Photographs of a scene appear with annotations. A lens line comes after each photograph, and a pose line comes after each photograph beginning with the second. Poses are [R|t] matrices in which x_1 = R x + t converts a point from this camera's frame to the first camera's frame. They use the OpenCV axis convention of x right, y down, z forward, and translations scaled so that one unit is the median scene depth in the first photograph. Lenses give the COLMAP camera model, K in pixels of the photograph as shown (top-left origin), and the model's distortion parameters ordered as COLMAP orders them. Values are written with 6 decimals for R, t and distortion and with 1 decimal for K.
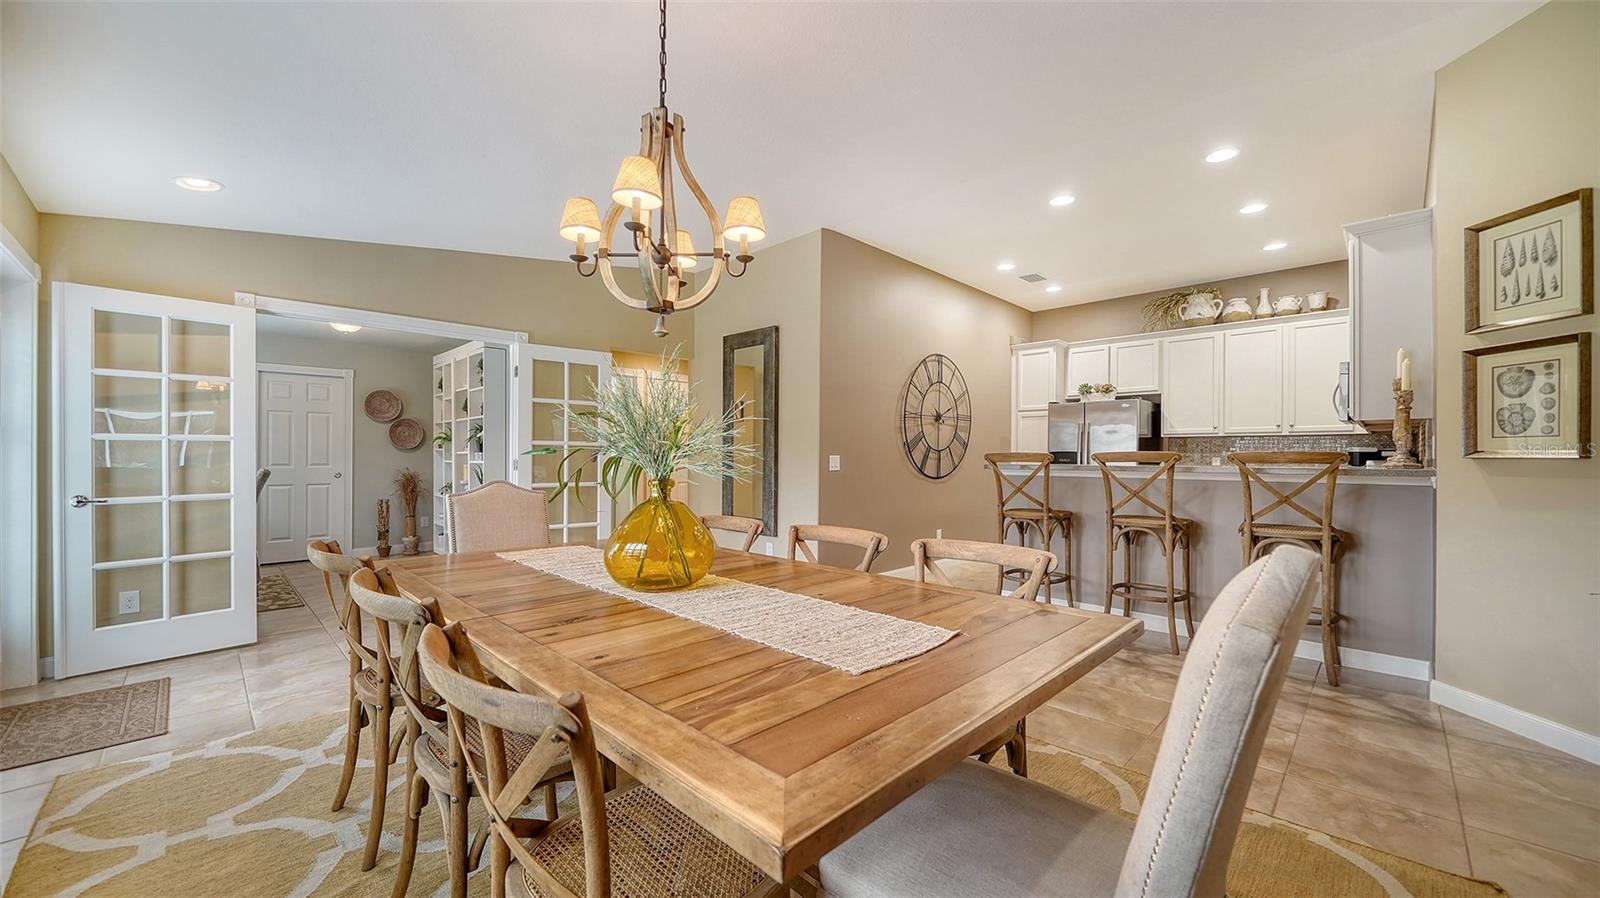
lens RADIAL K [[595.4, 0, 801.7], [0, 595.4, 459.1], [0, 0, 1]] dist [-0.009025, -0.000247]
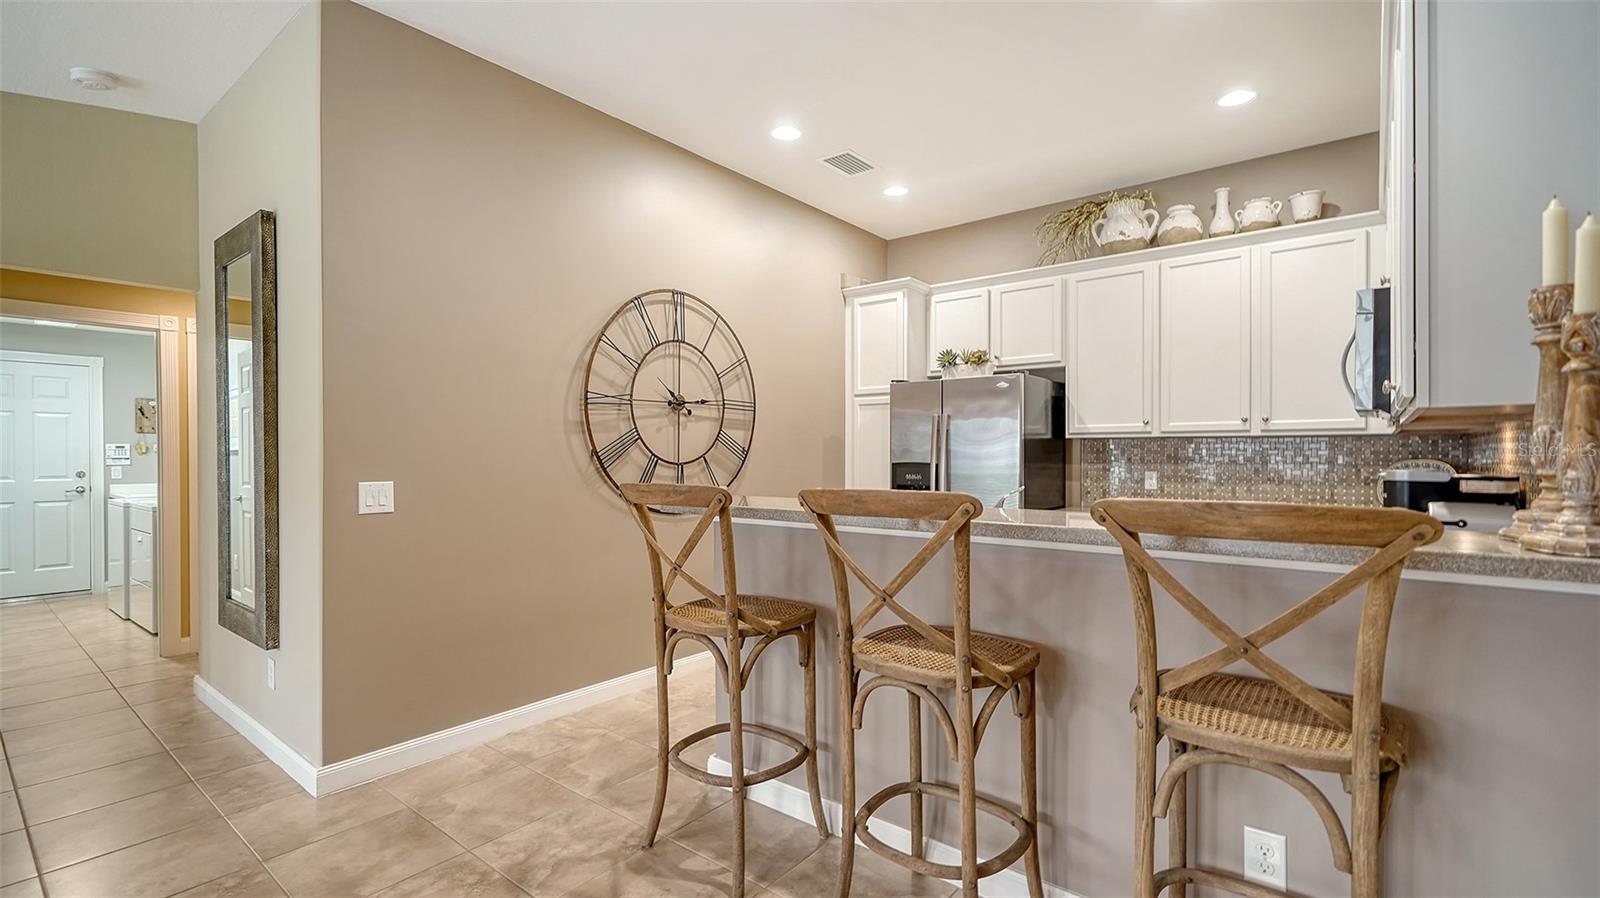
lens RADIAL K [[711.5, 0, 798.1], [0, 711.5, 459.5], [0, 0, 1]] dist [-0.000649, 0.000070]
pose [[0.994048, -0.005622, 0.108794, 0.276366], [0.005322, 0.999981, 0.003051, -0.020391], [-0.108809, -0.002454, 0.994060, 0.332315]]
